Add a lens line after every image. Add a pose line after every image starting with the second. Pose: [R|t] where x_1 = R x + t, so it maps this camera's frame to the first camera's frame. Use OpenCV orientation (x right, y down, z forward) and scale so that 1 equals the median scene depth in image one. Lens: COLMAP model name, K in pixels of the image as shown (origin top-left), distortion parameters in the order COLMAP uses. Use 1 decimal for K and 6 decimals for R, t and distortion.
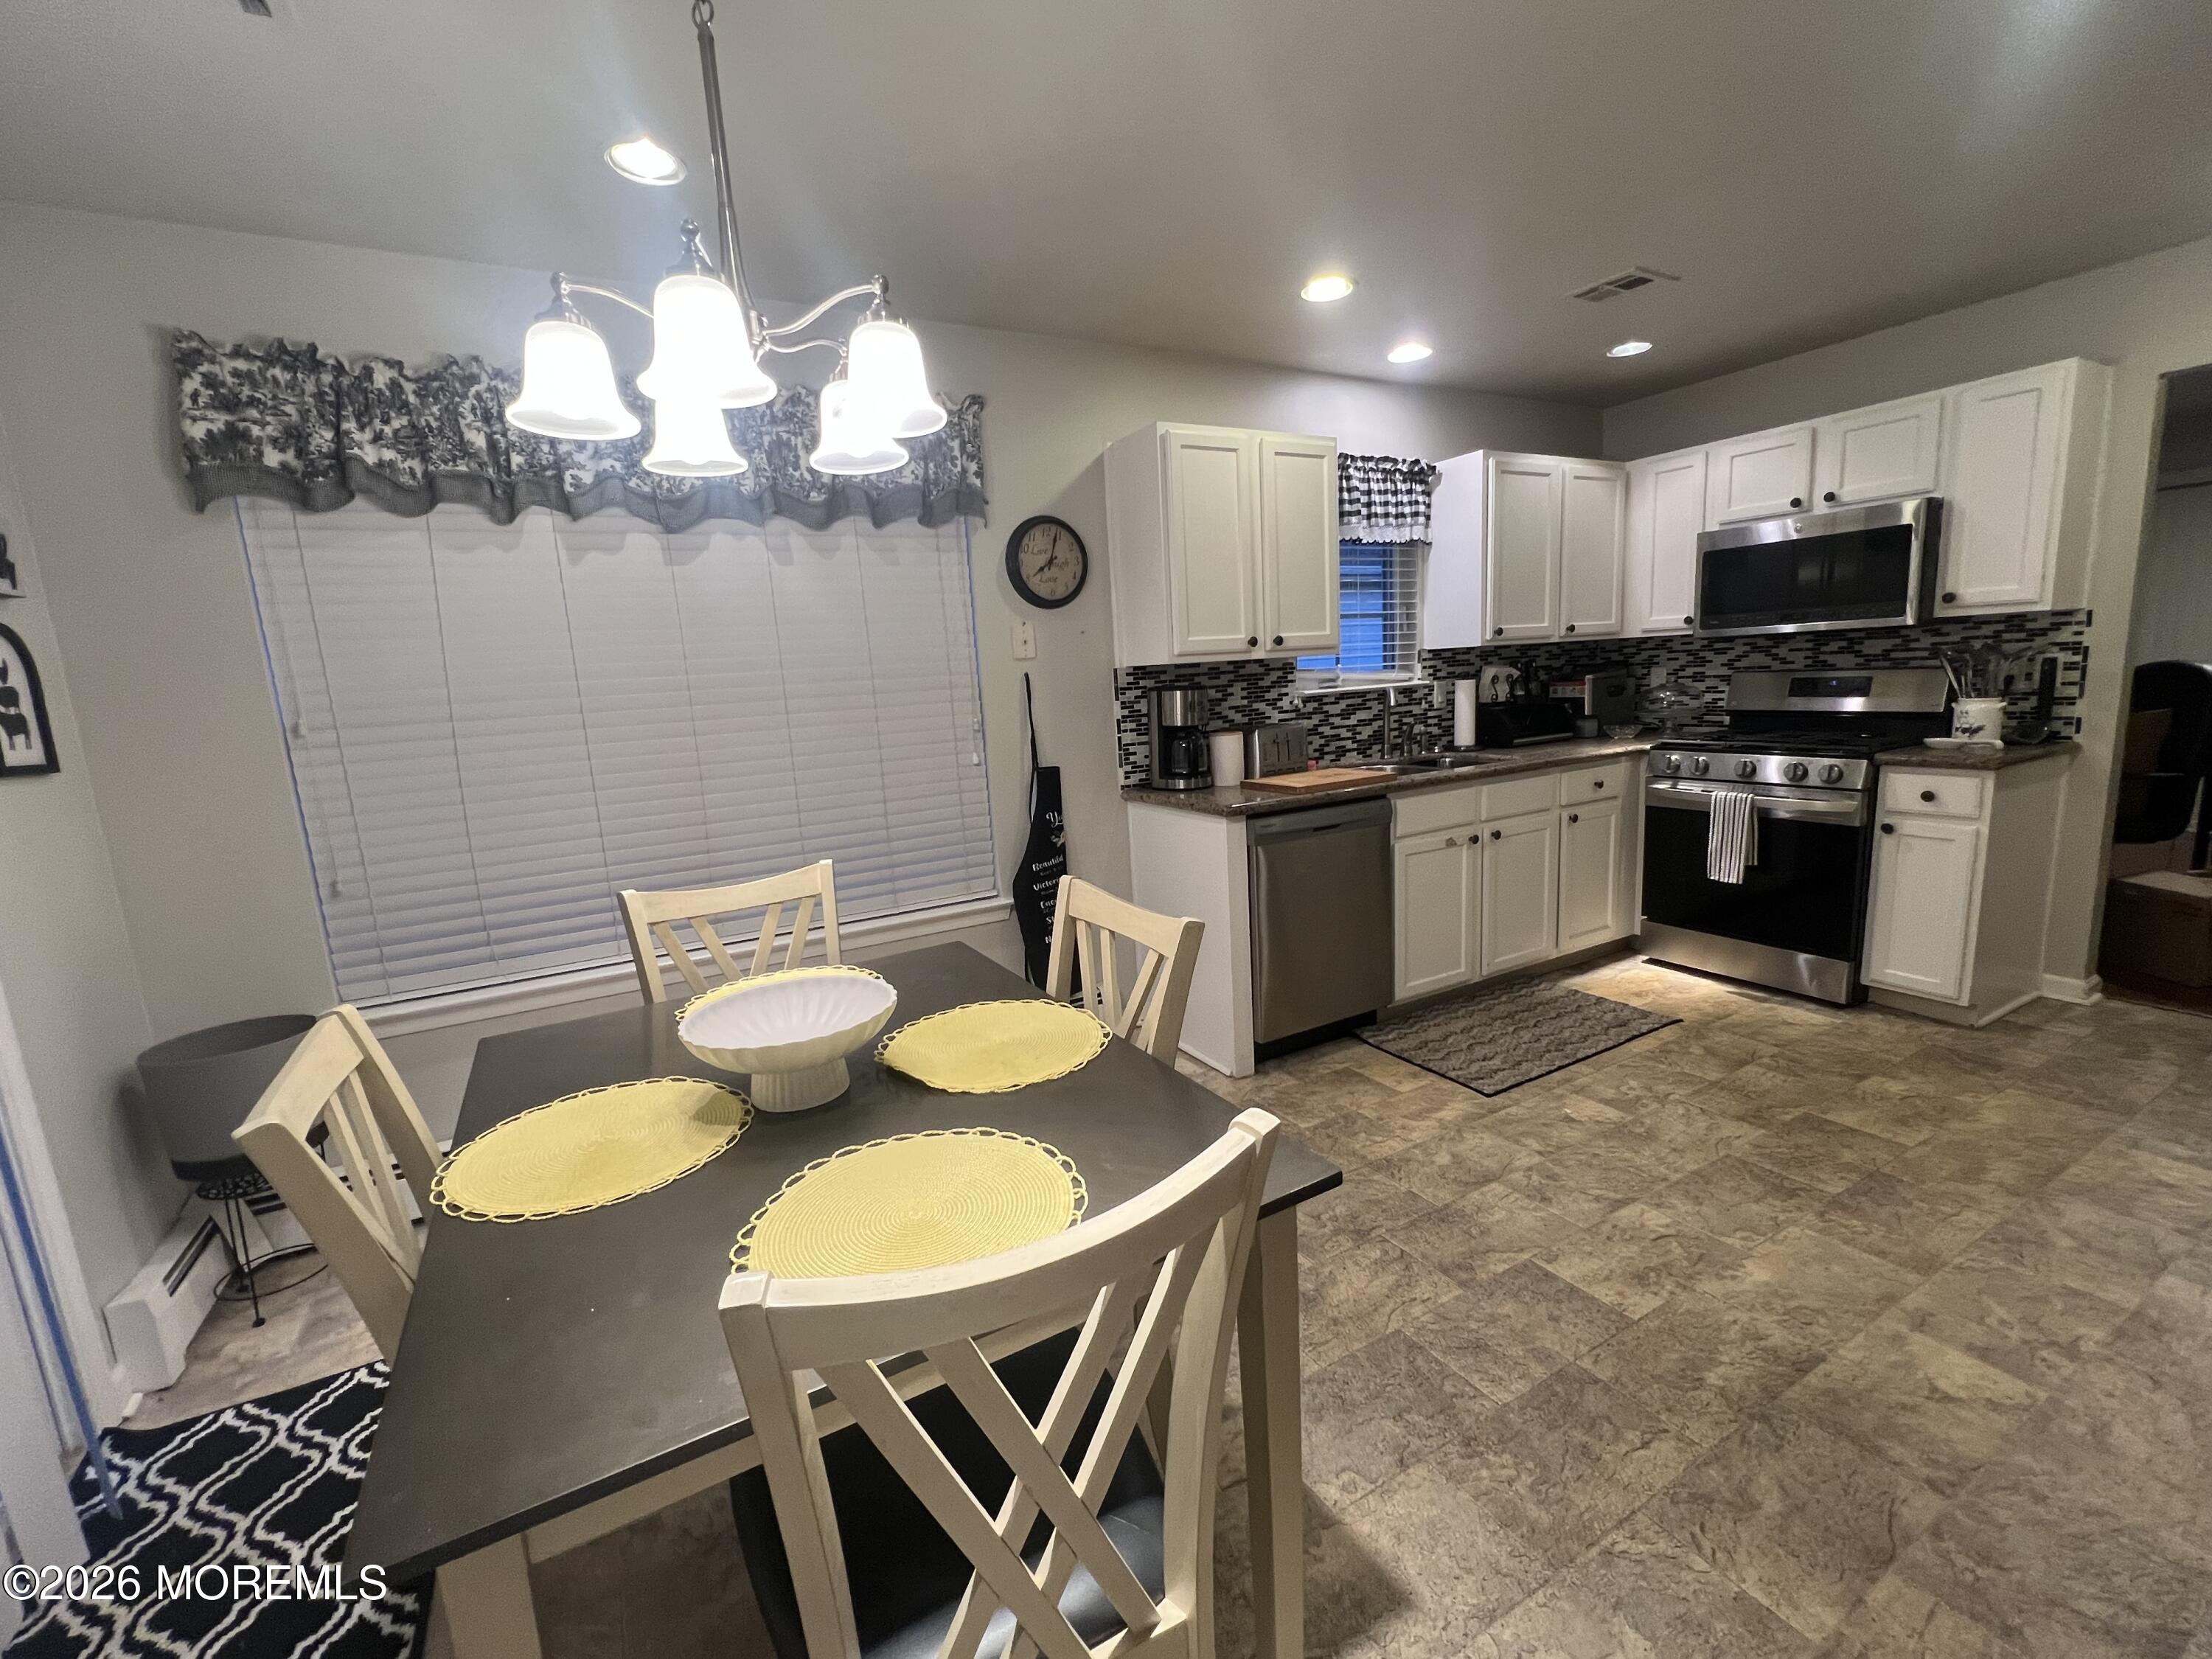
lens RADIAL K [[944.5, 0, 1106.5], [0, 944.5, 827.4], [0, 0, 1]] dist [-0.000521, -0.000437]
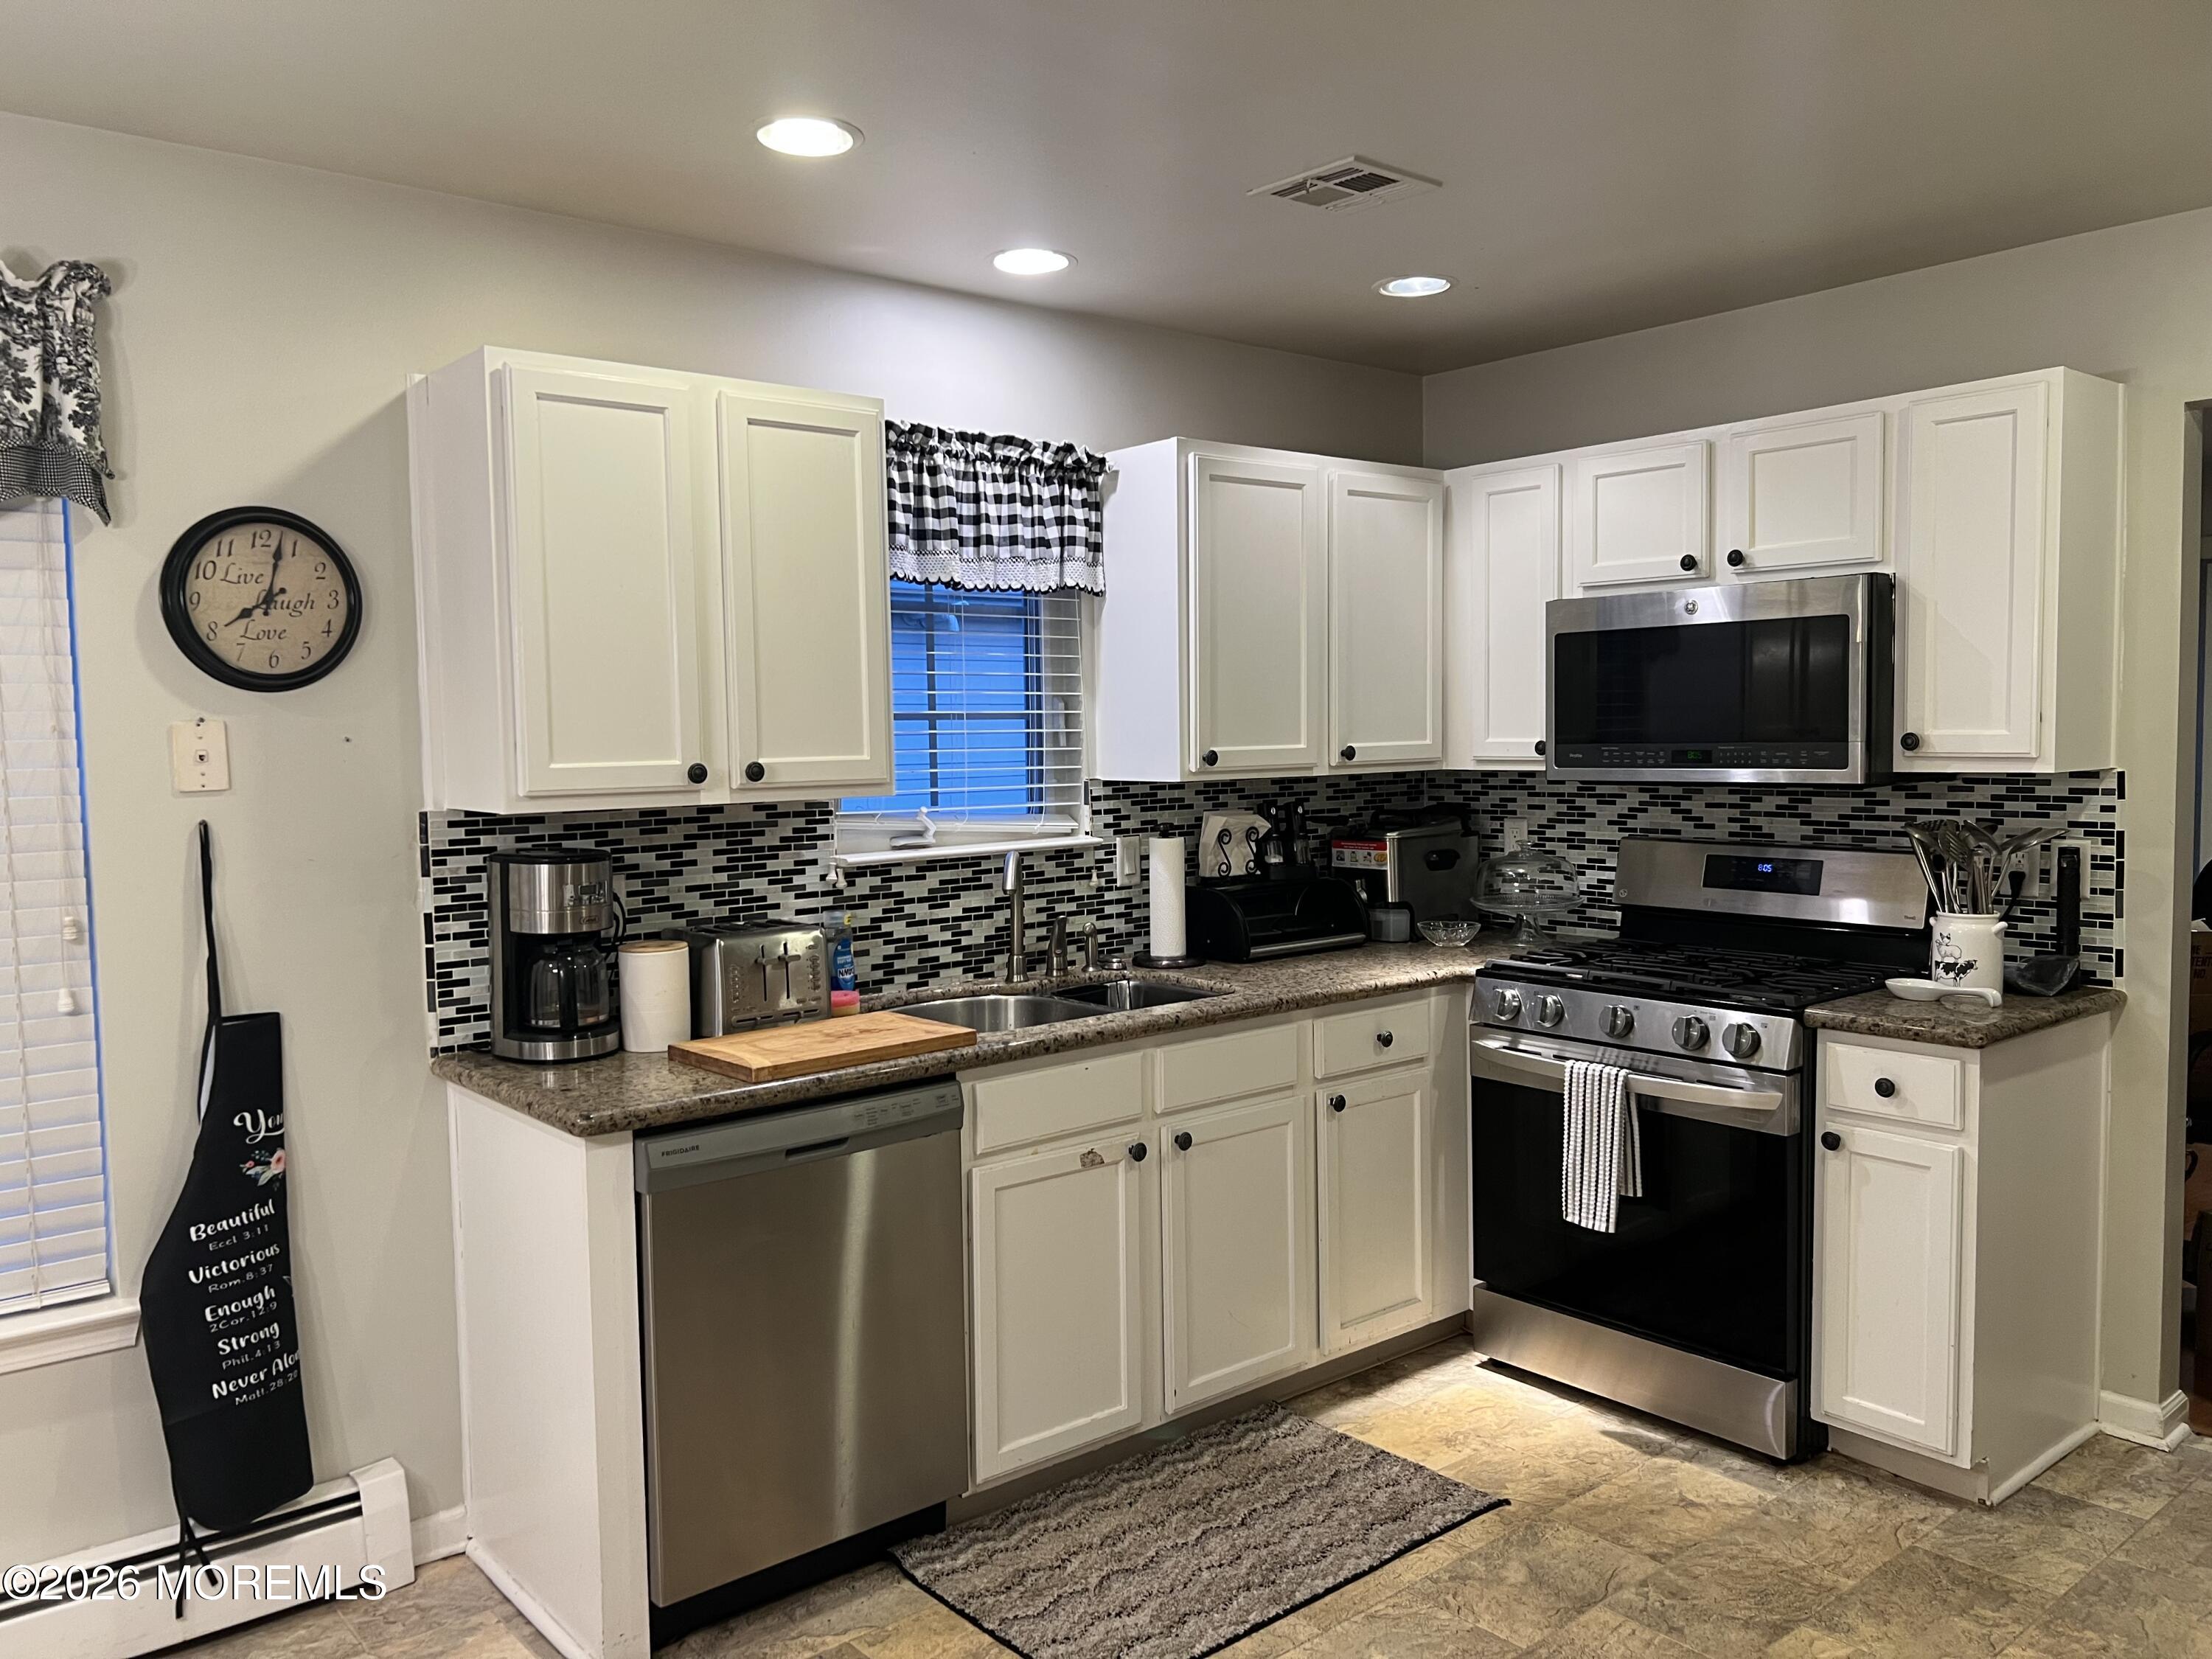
lens RADIAL K [[1669.7, 0, 1092.9], [0, 1669.7, 822.0], [0, 0, 1]] dist [0.051899, -0.054794]
pose [[0.982635, 0.030593, 0.183008, 0.198573], [-0.009614, 0.993383, -0.114443, -0.067500], [-0.185299, 0.110696, 0.976428, 0.074332]]
